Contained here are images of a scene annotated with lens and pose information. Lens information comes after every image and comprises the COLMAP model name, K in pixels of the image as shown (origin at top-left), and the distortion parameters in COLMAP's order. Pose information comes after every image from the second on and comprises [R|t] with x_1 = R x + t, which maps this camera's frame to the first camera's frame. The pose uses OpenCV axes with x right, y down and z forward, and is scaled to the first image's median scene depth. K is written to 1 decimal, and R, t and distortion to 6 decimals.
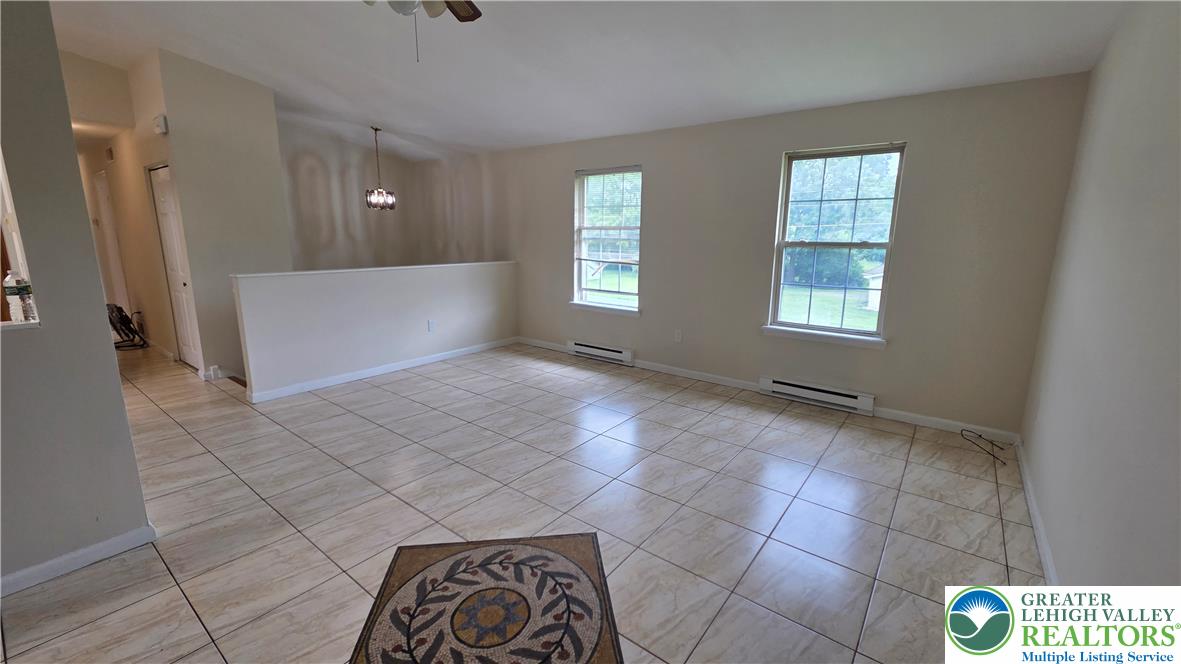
lens RADIAL K [[480.1, 0, 598.2], [0, 480.1, 331.1], [0, 0, 1]] dist [0.009529, -0.005940]
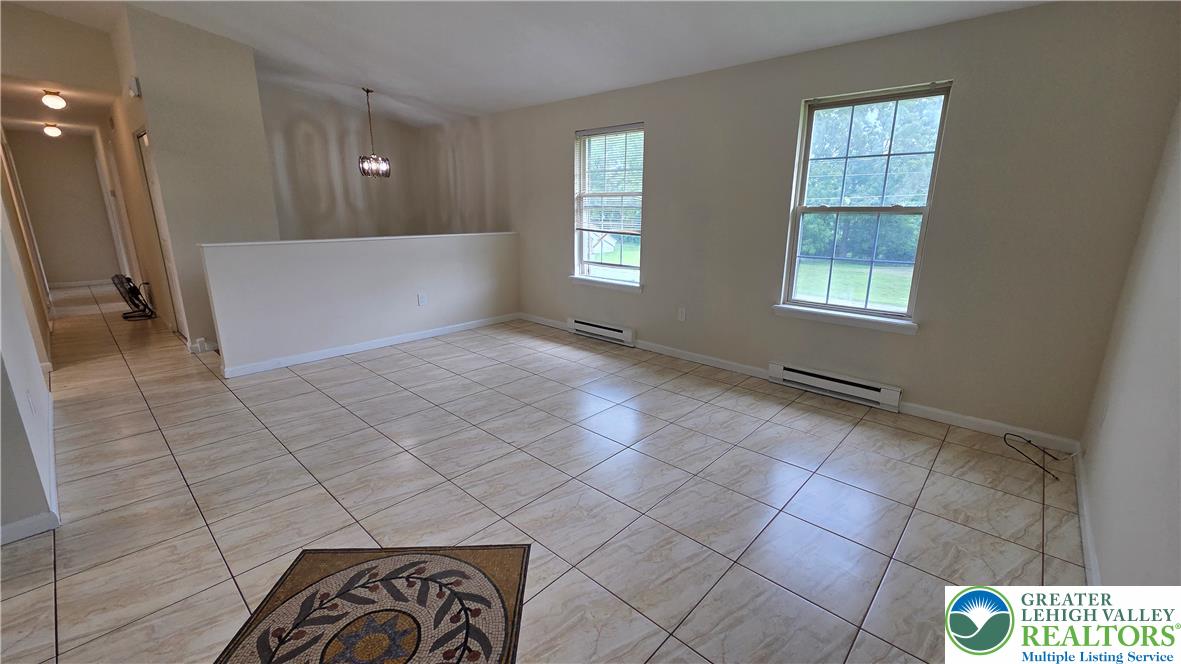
lens RADIAL K [[480.1, 0, 598.2], [0, 480.1, 331.1], [0, 0, 1]] dist [0.009529, -0.005940]
pose [[0.995847, 0.018061, -0.089238, 0.129084], [-0.013545, 0.998609, 0.050951, -0.004385], [0.090034, -0.049531, 0.994706, 0.122703]]
